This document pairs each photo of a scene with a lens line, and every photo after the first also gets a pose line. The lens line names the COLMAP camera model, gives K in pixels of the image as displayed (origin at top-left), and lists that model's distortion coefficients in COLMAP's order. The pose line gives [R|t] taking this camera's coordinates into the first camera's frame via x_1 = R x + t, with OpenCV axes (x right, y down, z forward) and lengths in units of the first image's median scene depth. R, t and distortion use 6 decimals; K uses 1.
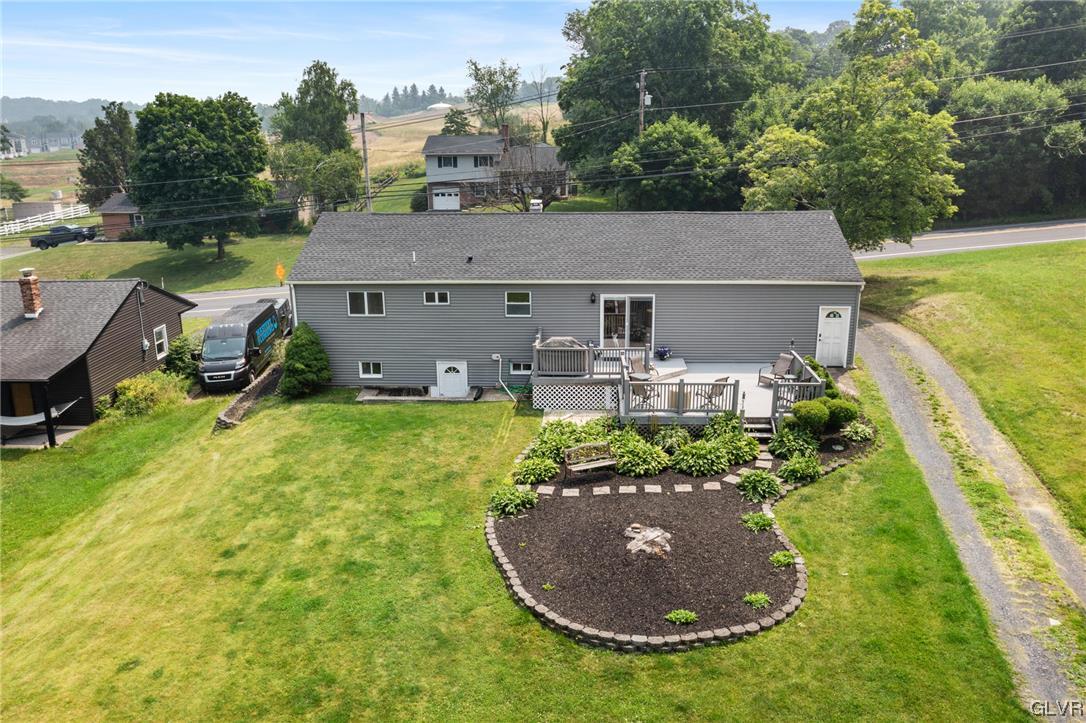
lens RADIAL K [[873.1, 0, 558.2], [0, 873.1, 355.0], [0, 0, 1]] dist [-0.006980, -0.001733]
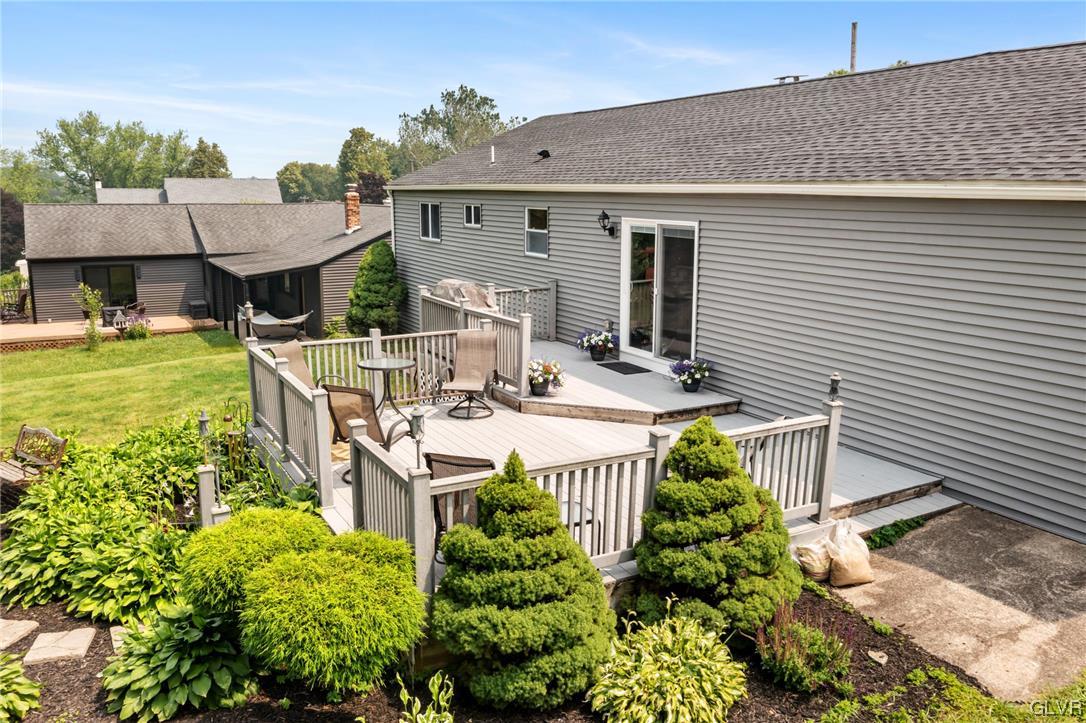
lens RADIAL K [[873.1, 0, 558.2], [0, 873.1, 355.0], [0, 0, 1]] dist [-0.006980, -0.001733]
pose [[0.518109, 0.167858, -0.838682, 0.425490], [-0.237446, 0.970239, 0.047502, -0.014224], [0.821695, 0.174530, 0.542546, 0.747409]]
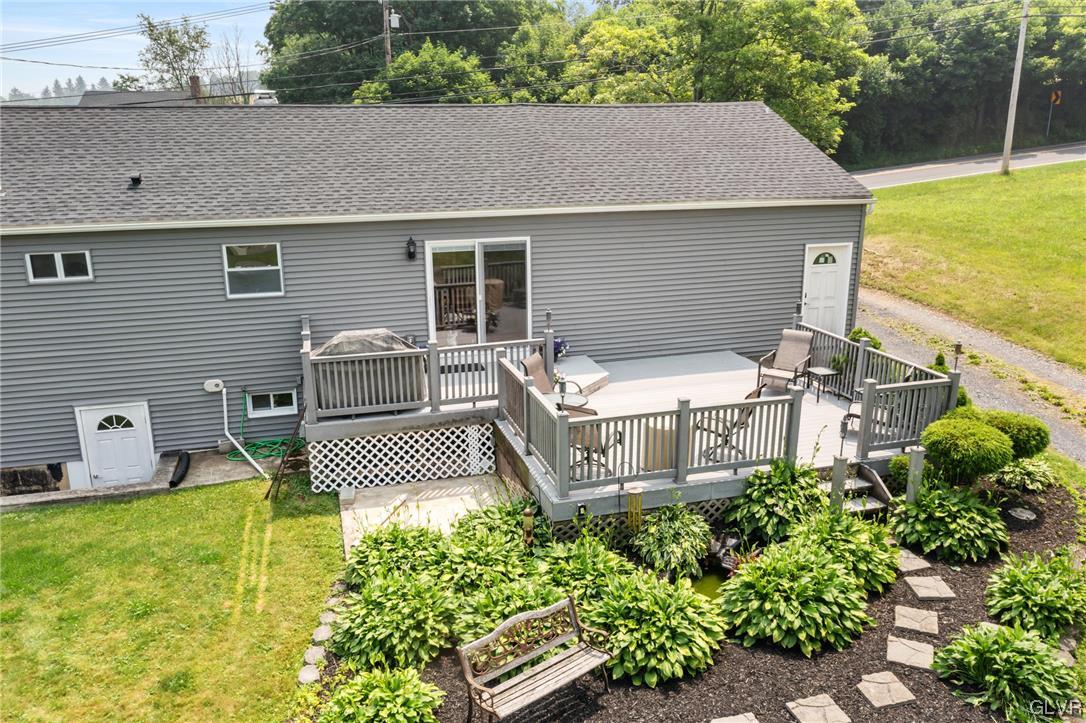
lens RADIAL K [[873.1, 0, 558.2], [0, 873.1, 355.0], [0, 0, 1]] dist [-0.006980, -0.001733]
pose [[0.947854, -0.084745, 0.307231, -0.038940], [0.085271, 0.996289, 0.011738, -0.003907], [-0.307086, 0.015072, 0.951563, 0.506476]]
